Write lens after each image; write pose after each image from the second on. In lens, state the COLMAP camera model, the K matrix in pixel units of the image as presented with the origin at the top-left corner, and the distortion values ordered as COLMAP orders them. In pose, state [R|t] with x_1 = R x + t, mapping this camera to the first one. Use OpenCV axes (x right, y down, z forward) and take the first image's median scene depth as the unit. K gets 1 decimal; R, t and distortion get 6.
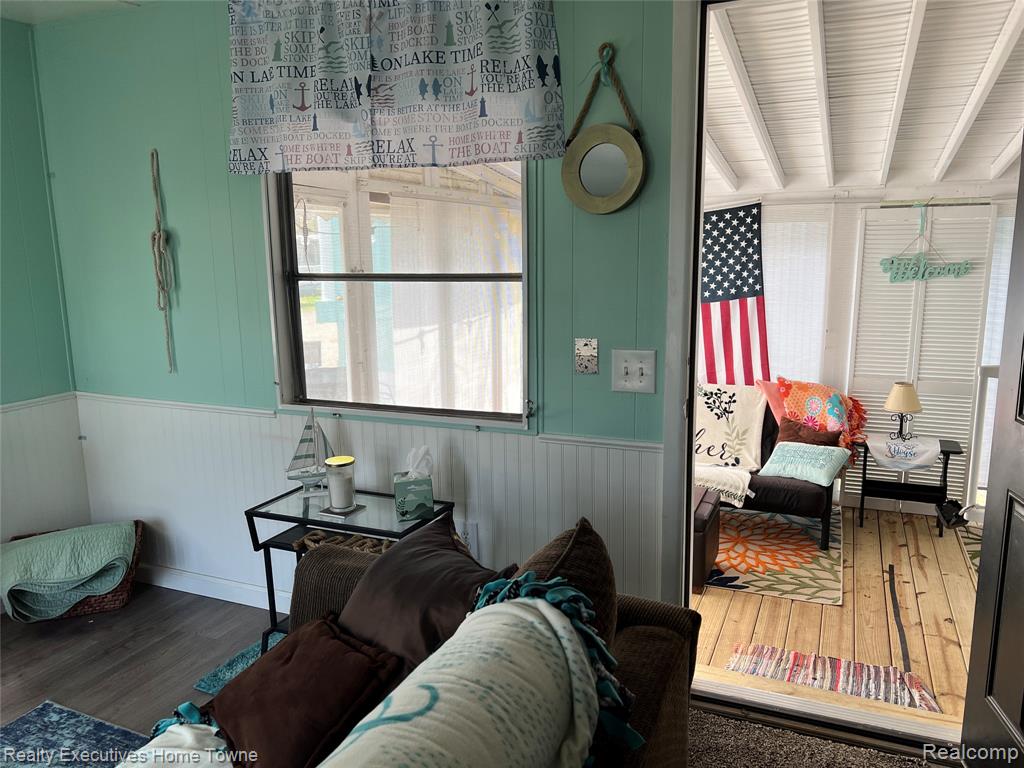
lens RADIAL K [[769.7, 0, 511.1], [0, 769.7, 389.1], [0, 0, 1]] dist [0.038817, -0.043142]
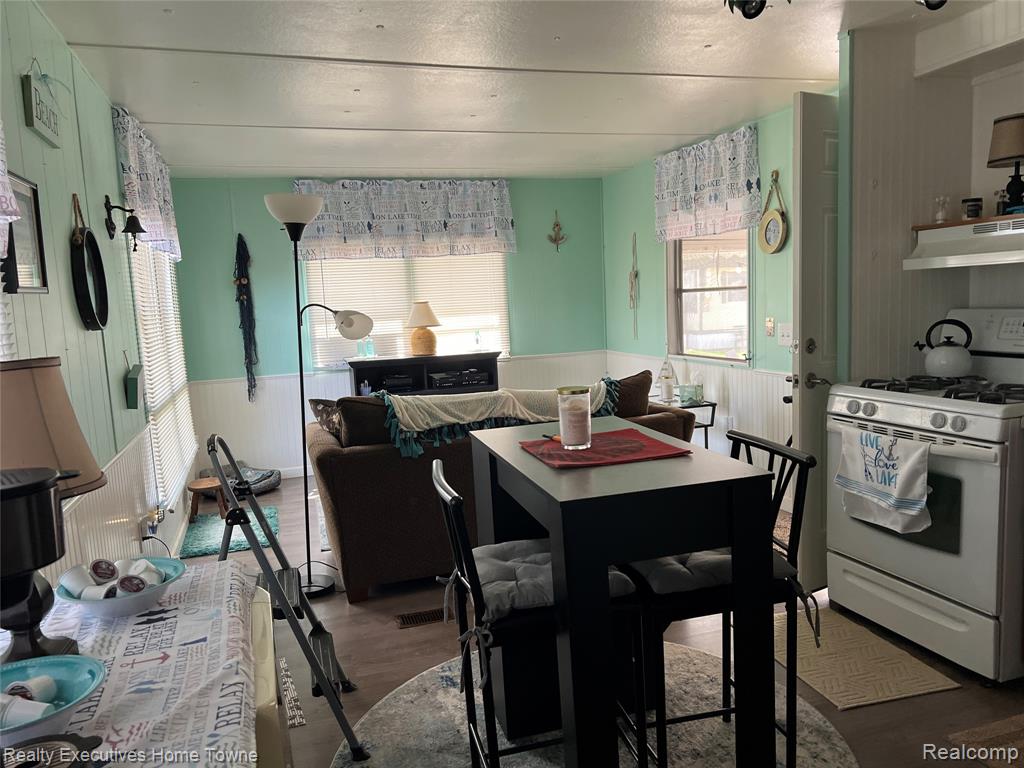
lens RADIAL K [[769.7, 0, 511.7], [0, 769.7, 389.8], [0, 0, 1]] dist [0.038817, -0.043142]
pose [[0.663539, 0.069152, -0.744939, 1.075626], [-0.091059, 0.995781, 0.011328, 0.143806], [0.742579, 0.060317, 0.667037, -0.726273]]
